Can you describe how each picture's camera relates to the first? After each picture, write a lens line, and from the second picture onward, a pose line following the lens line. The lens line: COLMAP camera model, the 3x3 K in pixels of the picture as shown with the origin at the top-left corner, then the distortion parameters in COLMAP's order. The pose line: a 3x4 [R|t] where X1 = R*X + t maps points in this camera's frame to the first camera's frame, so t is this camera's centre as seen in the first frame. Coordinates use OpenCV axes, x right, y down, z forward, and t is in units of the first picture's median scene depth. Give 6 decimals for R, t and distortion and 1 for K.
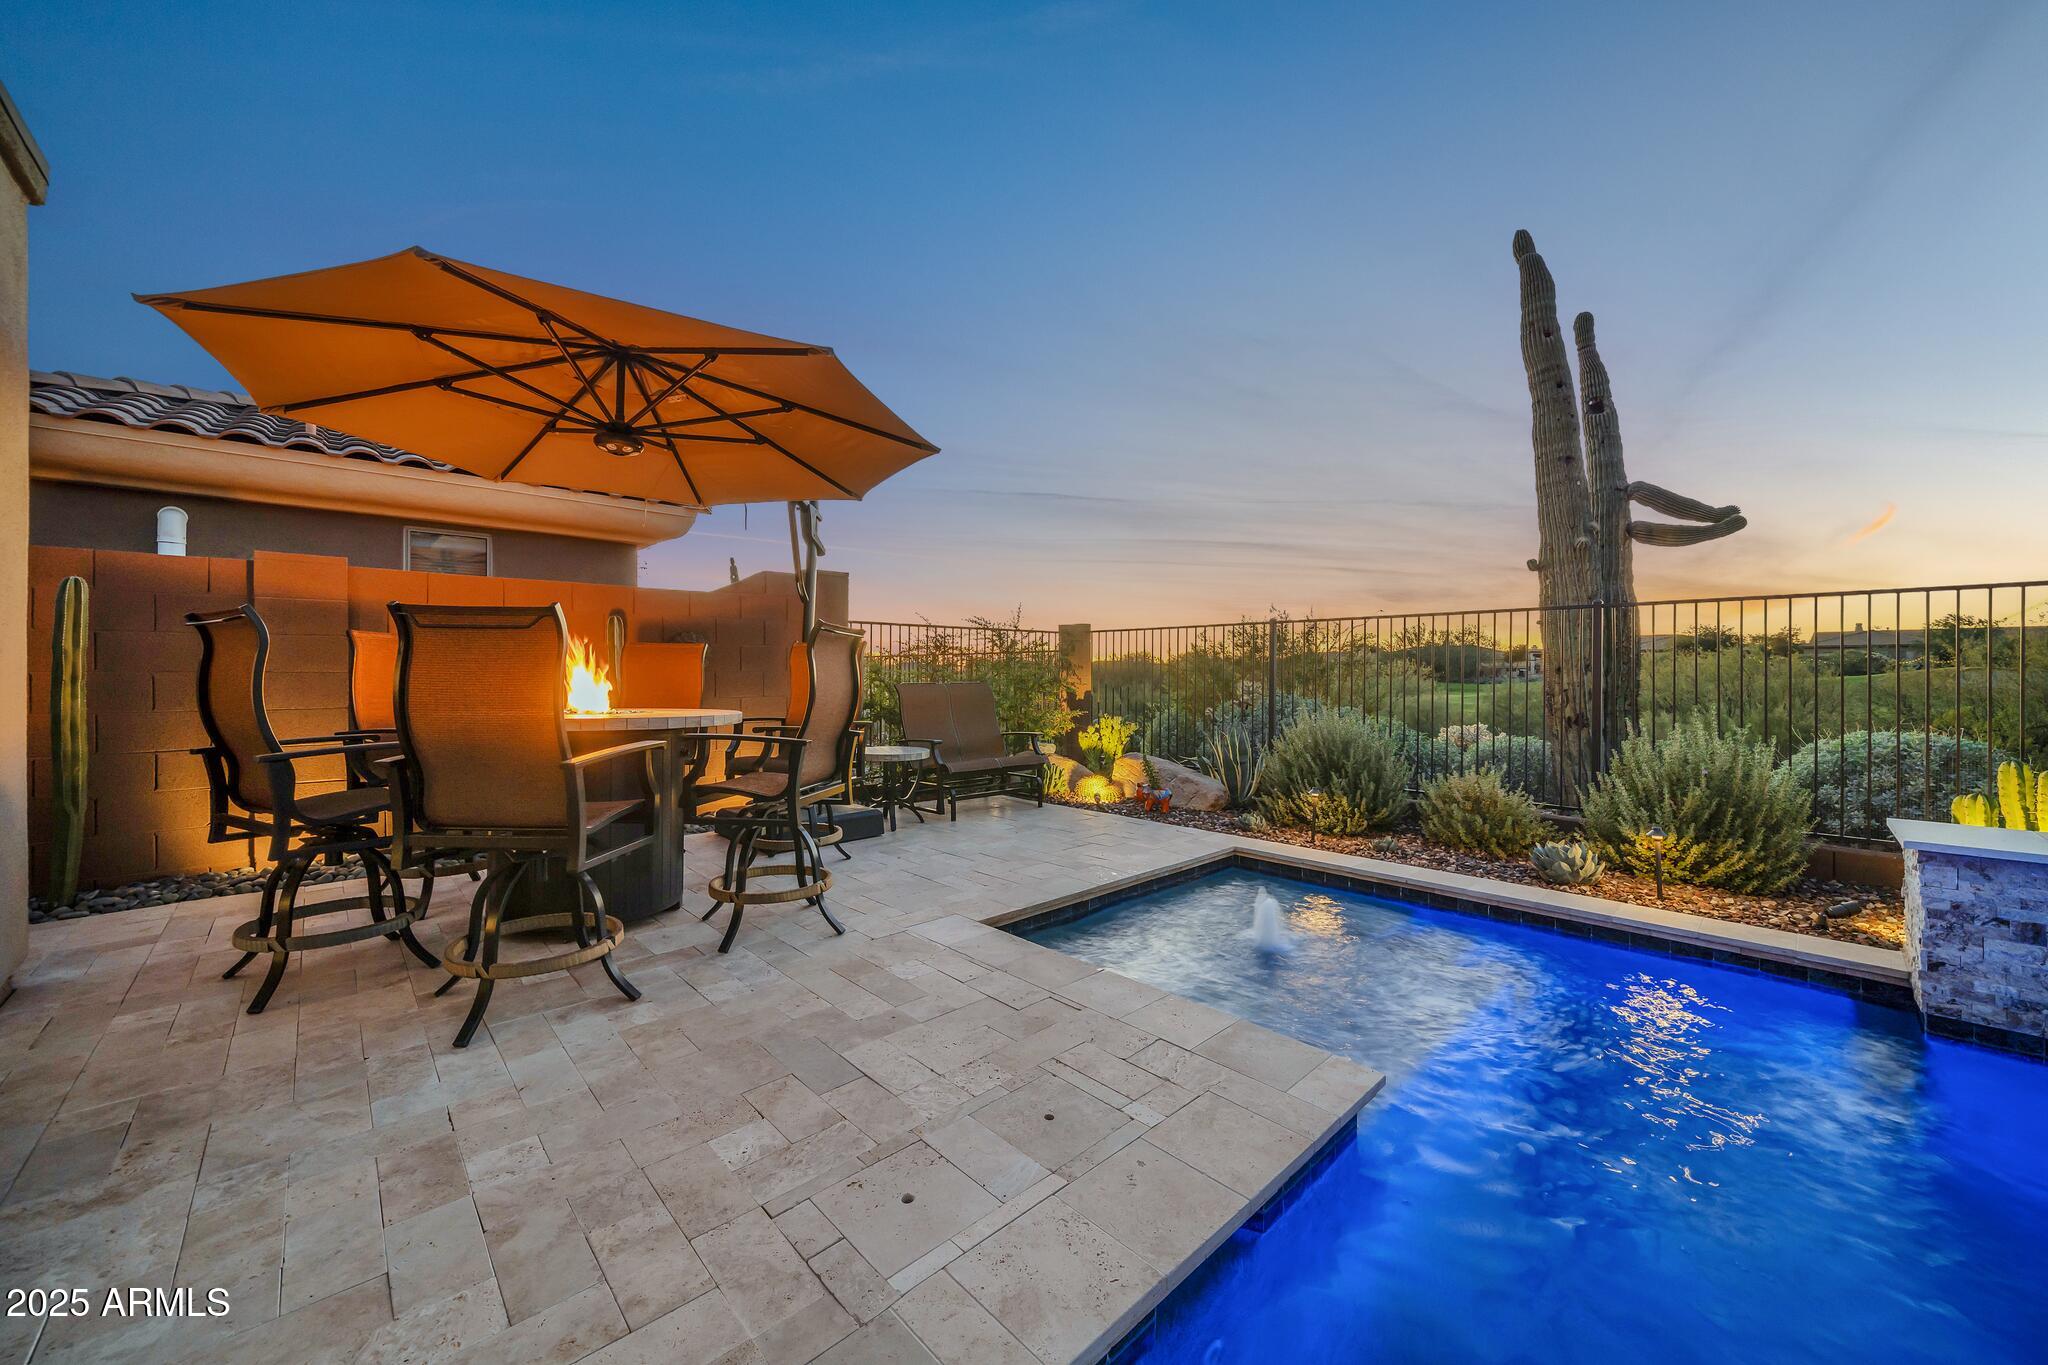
lens RADIAL K [[756.9, 0, 992.6], [0, 756.9, 673.4], [0, 0, 1]] dist [-0.003763, -0.000165]
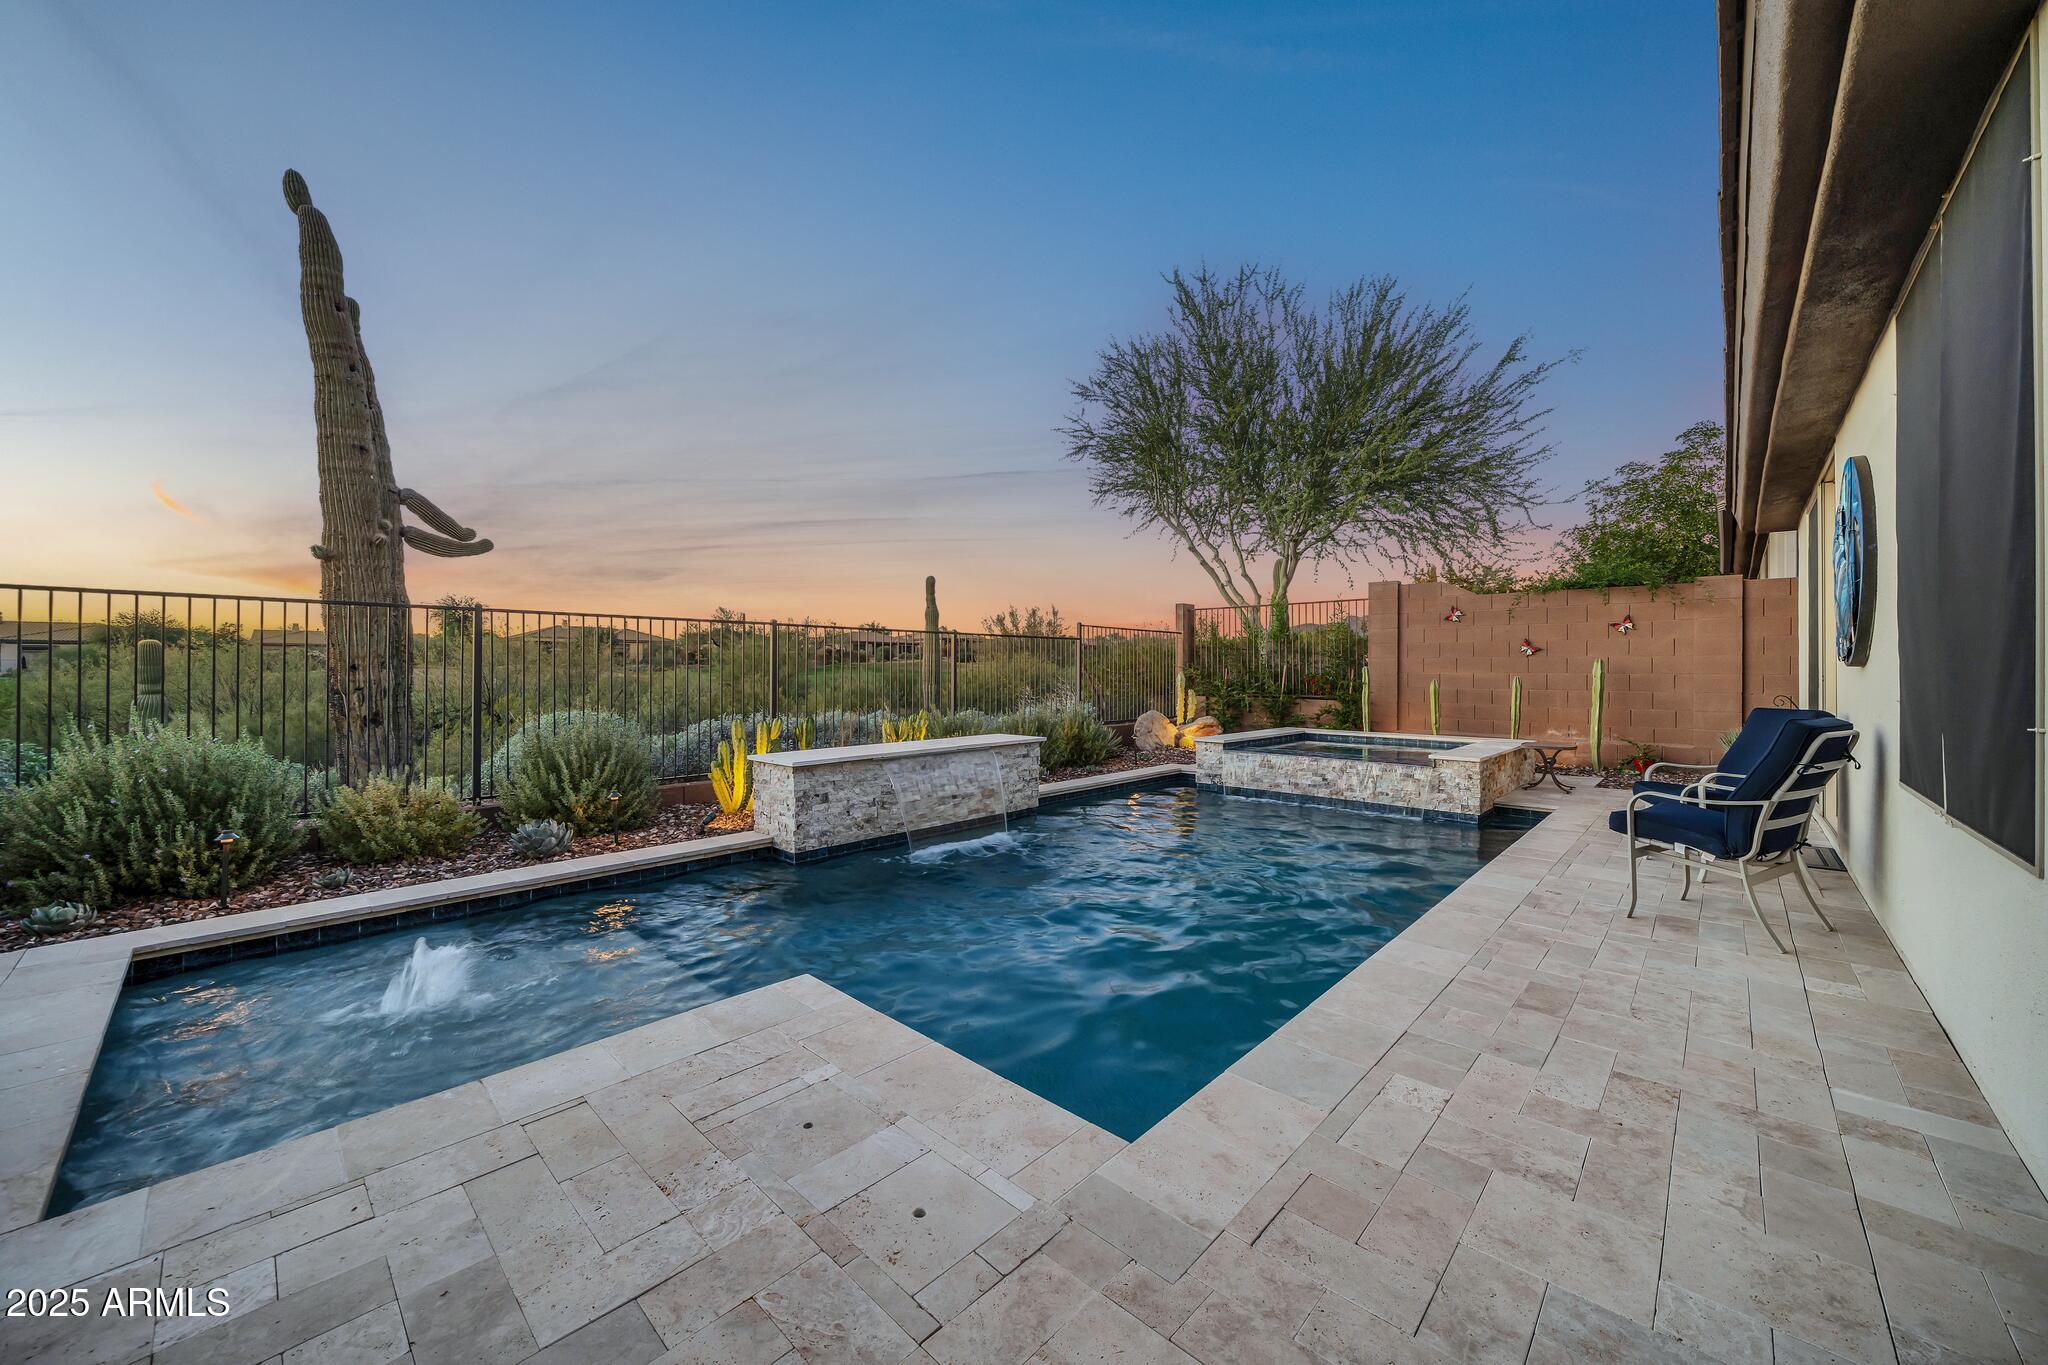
lens RADIAL K [[749.9, 0, 1027.2], [0, 749.9, 667.2], [0, 0, 1]] dist [-0.003996, -0.000429]
pose [[-0.083503, 0.003045, 0.996503, -0.442342], [-0.000921, 0.999995, -0.003133, -0.004624], [-0.996507, -0.001180, -0.083500, 0.381550]]
